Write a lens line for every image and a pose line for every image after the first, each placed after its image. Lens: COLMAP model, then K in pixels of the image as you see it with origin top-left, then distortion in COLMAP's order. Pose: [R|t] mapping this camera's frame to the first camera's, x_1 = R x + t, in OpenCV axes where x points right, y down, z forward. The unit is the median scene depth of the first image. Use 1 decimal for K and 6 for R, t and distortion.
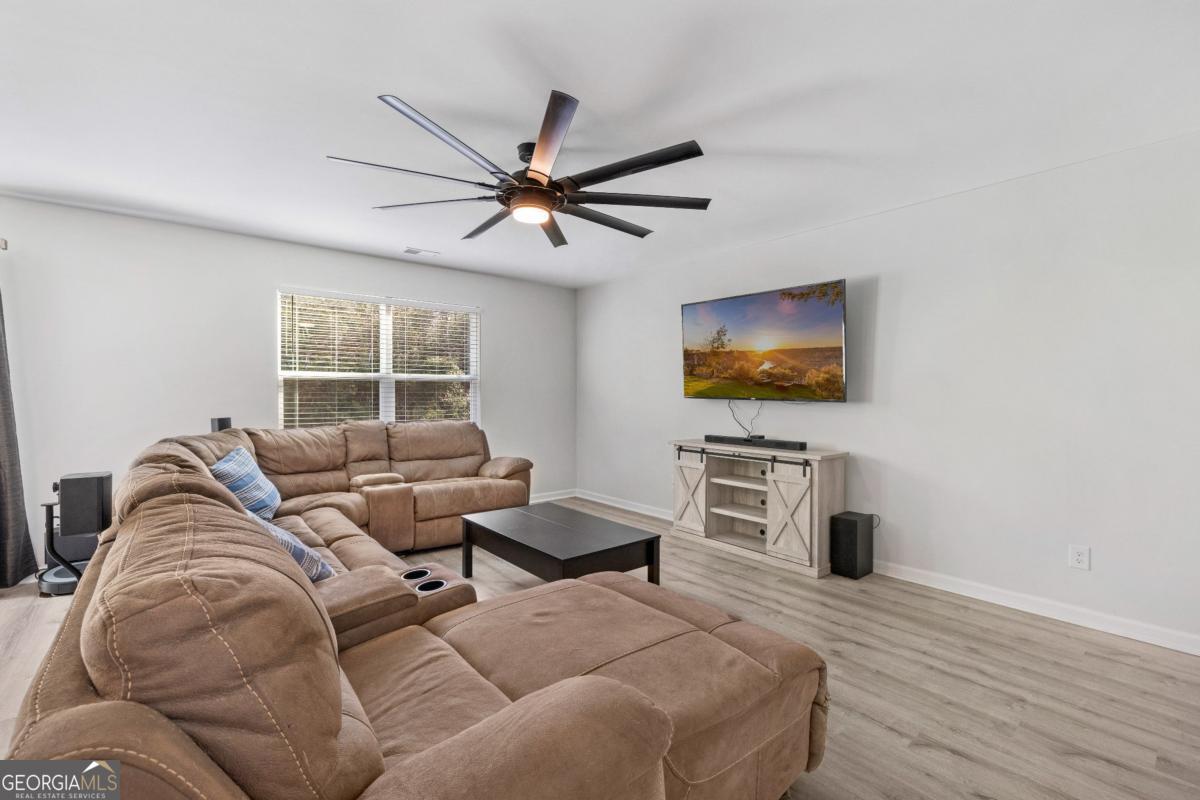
lens RADIAL K [[509.6, 0, 597.2], [0, 509.6, 396.2], [0, 0, 1]] dist [0.011562, 0.000273]
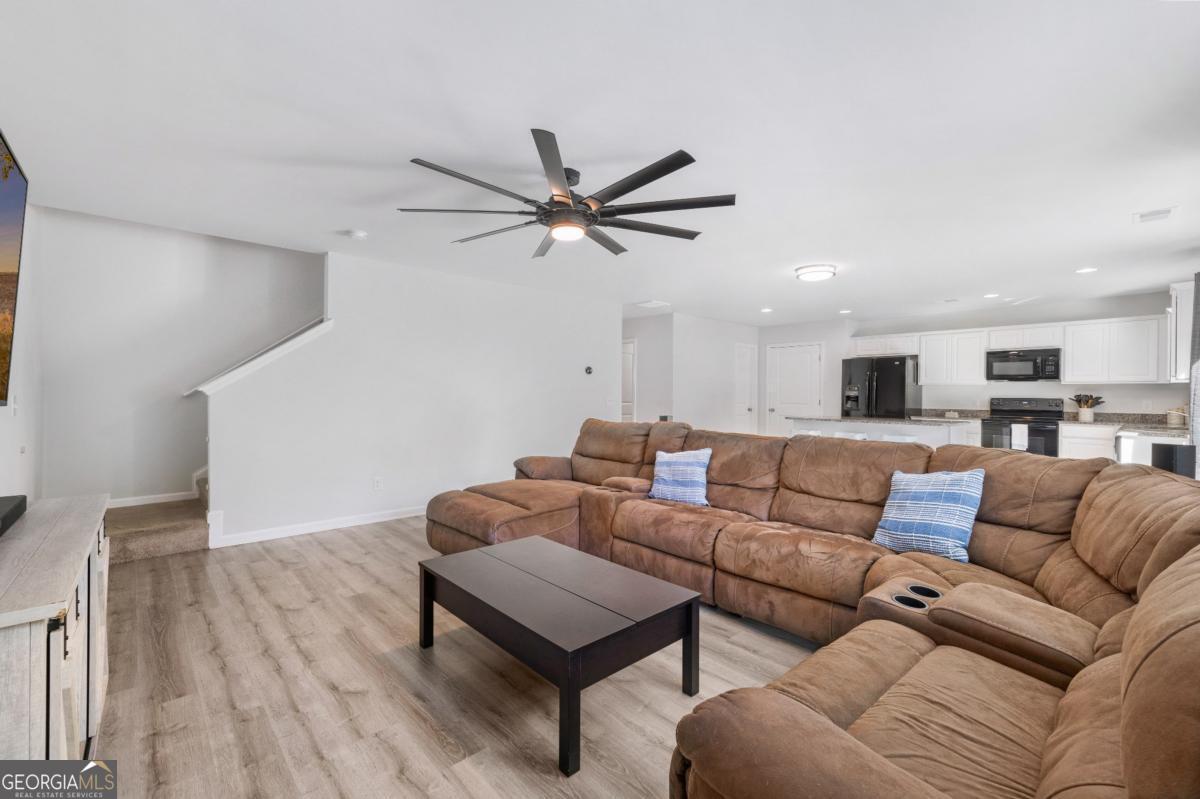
lens RADIAL K [[509.6, 0, 597.2], [0, 509.6, 395.7], [0, 0, 1]] dist [0.011562, 0.000273]
pose [[-0.998439, -0.008859, -0.055152, -0.093453], [-0.009151, 0.999945, 0.005046, -0.005146], [0.055105, 0.005543, -0.998465, 1.471759]]
